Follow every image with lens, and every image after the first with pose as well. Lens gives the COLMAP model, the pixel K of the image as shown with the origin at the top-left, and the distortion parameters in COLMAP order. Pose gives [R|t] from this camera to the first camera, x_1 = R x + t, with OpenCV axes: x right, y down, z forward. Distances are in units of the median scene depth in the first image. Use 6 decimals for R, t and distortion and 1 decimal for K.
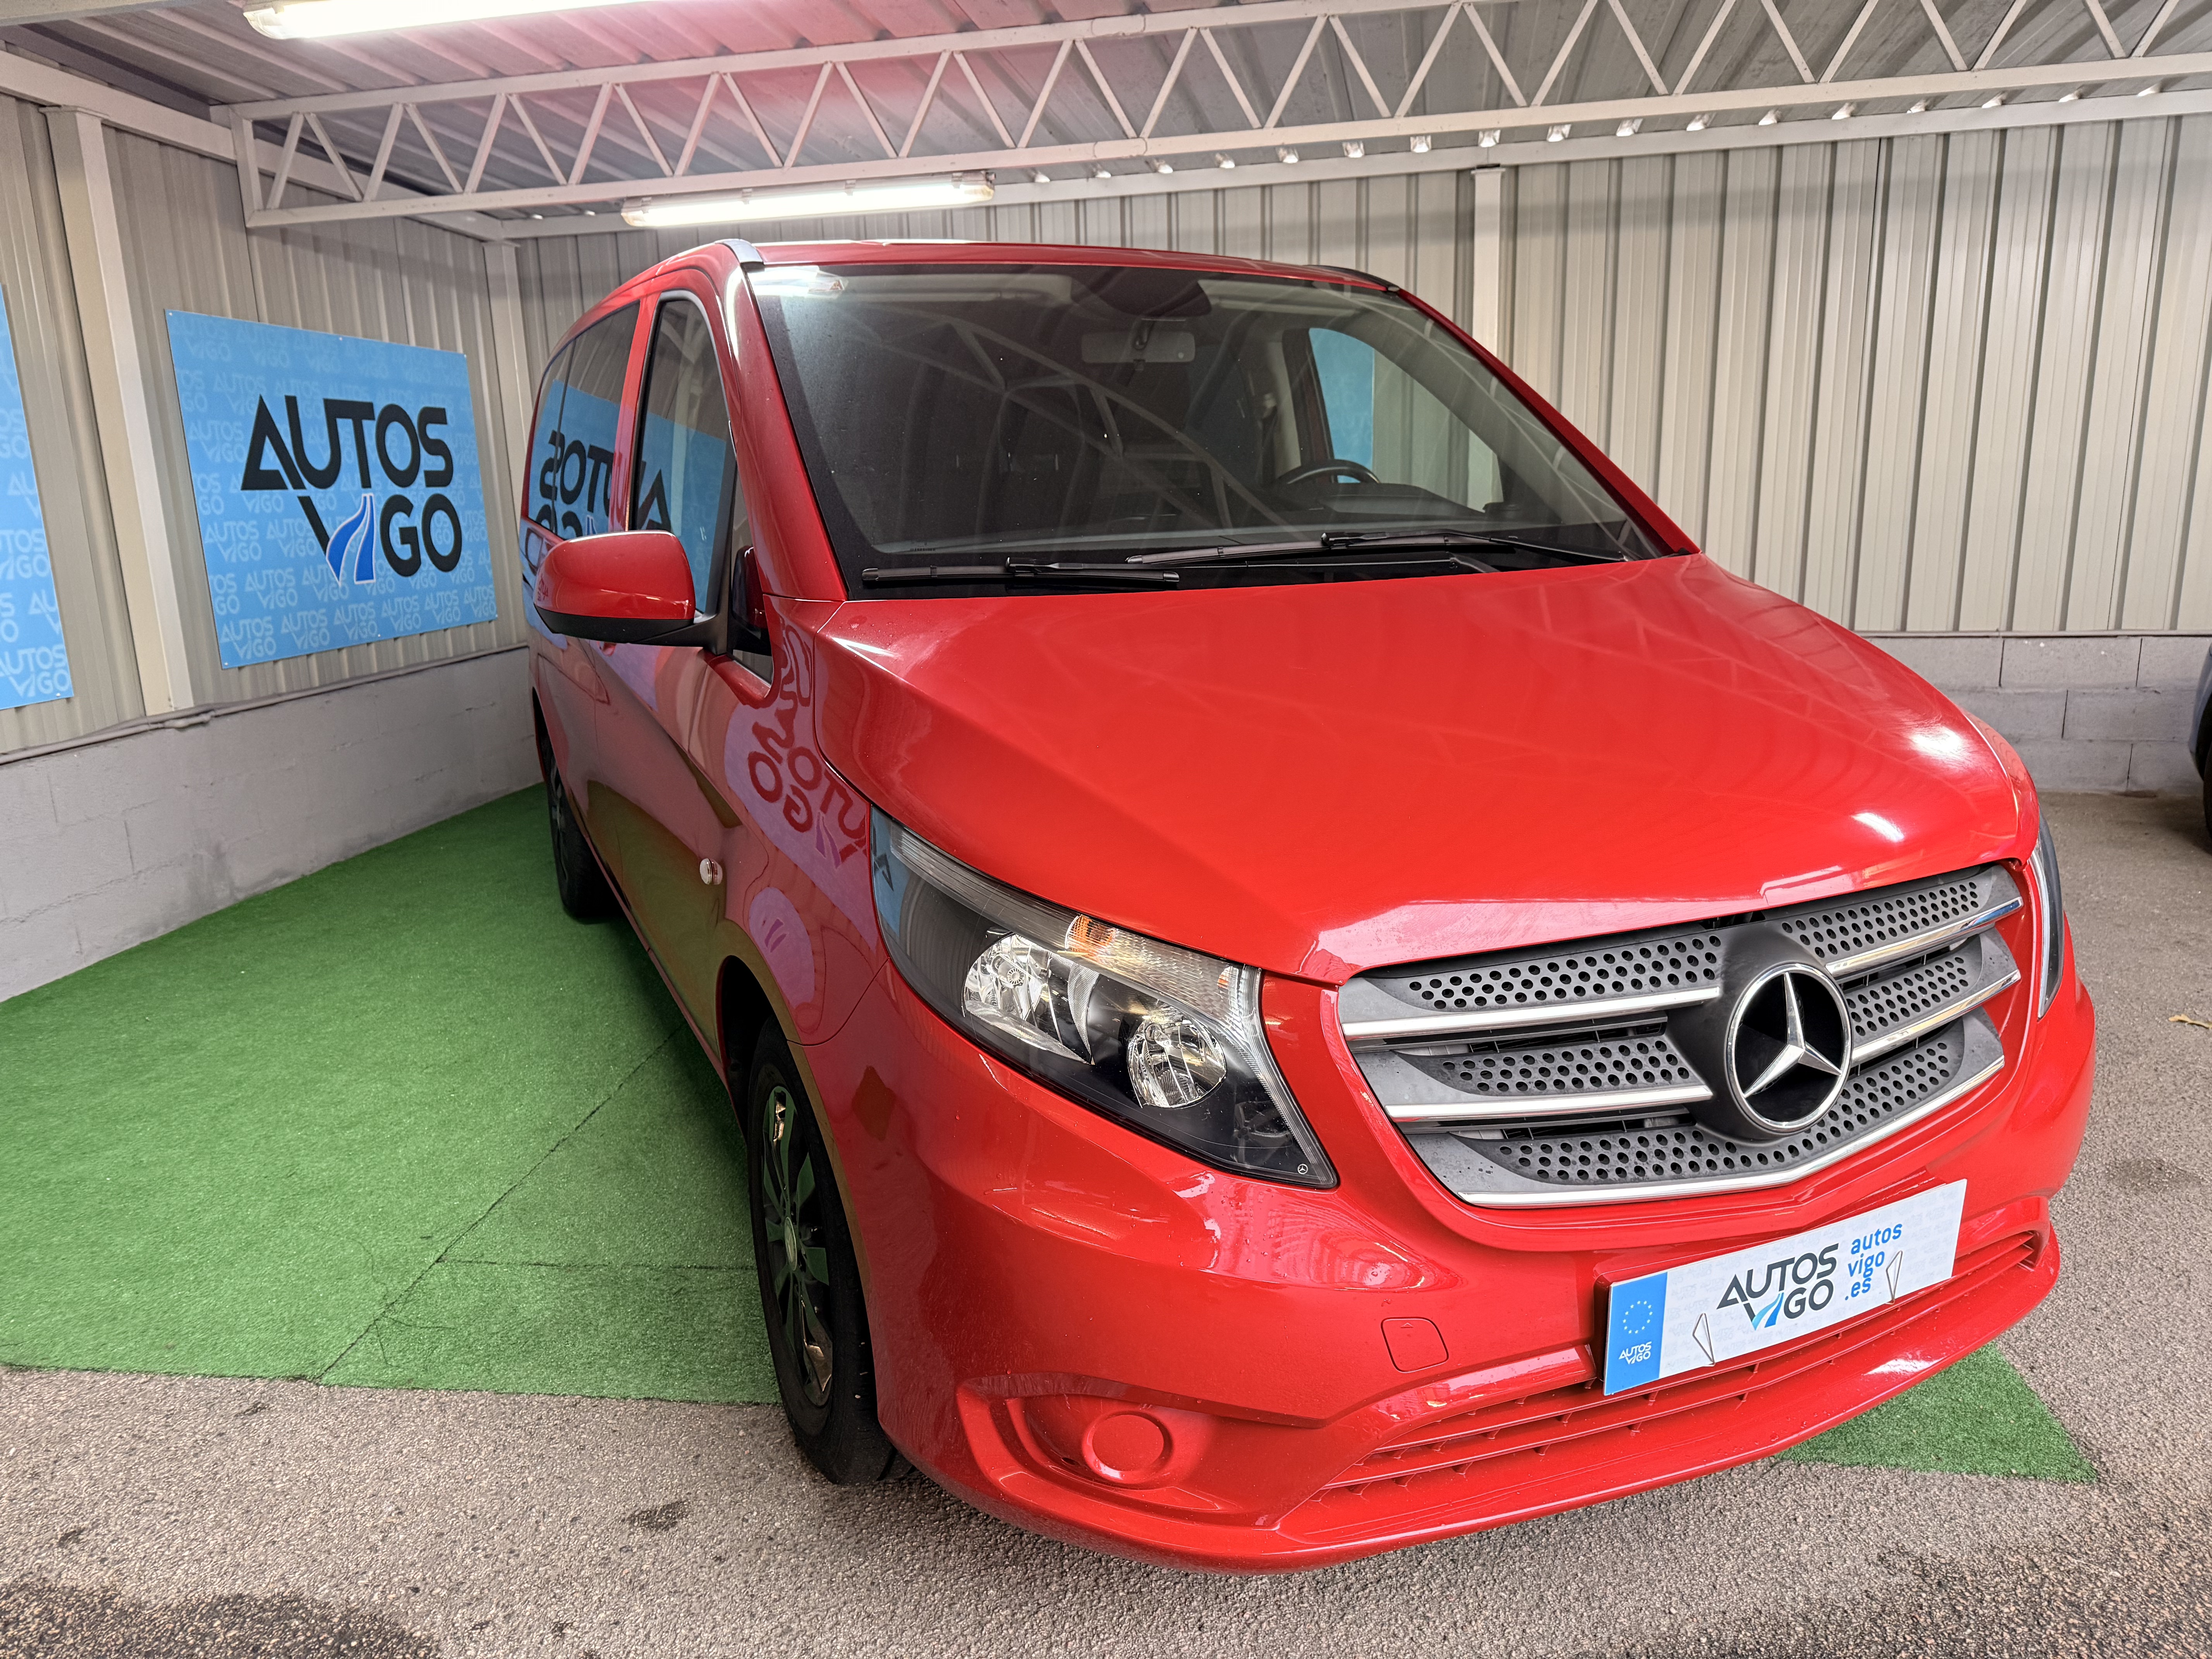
lens RADIAL K [[1508.5, 0, 1116.8], [0, 1508.5, 827.2], [0, 0, 1]] dist [0.024892, -0.029846]
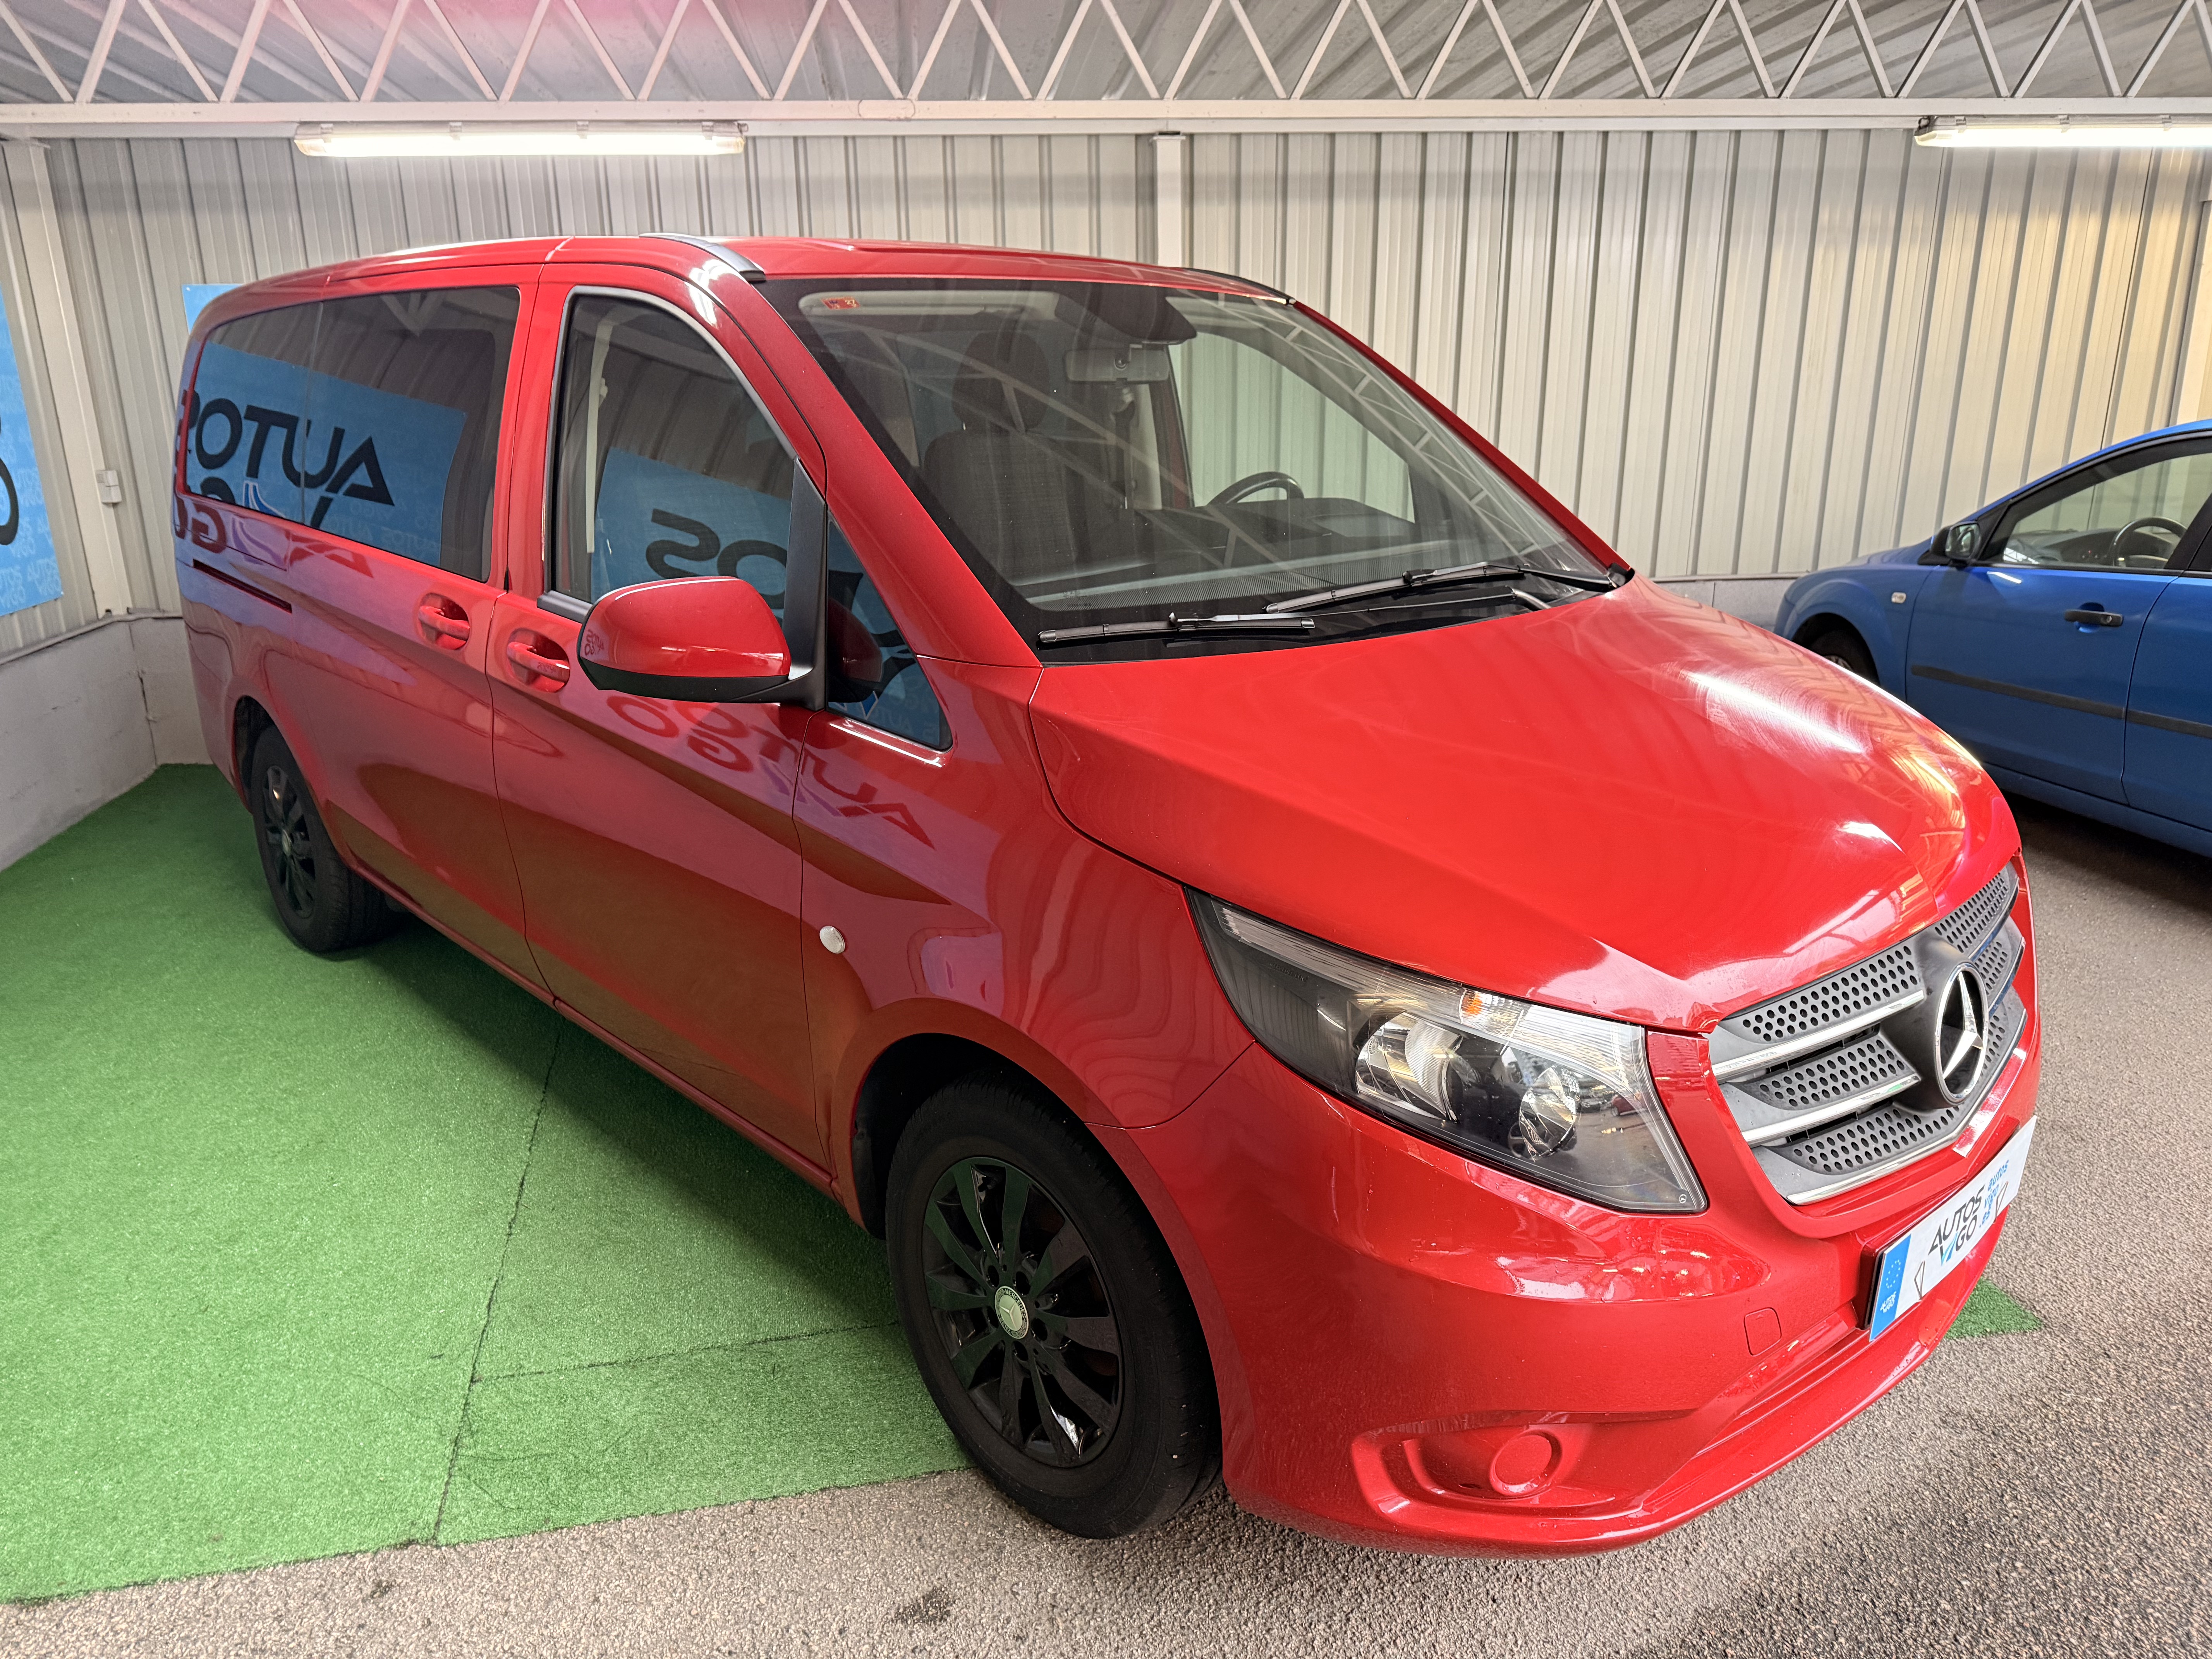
lens RADIAL K [[1508.5, 0, 1101.3], [0, 1508.5, 833.0], [0, 0, 1]] dist [0.024892, -0.029846]
pose [[0.952214, -0.072391, 0.296729, -0.237683], [0.055939, 0.996408, 0.063574, -0.054919], [-0.300265, -0.043937, 0.952843, 0.026167]]
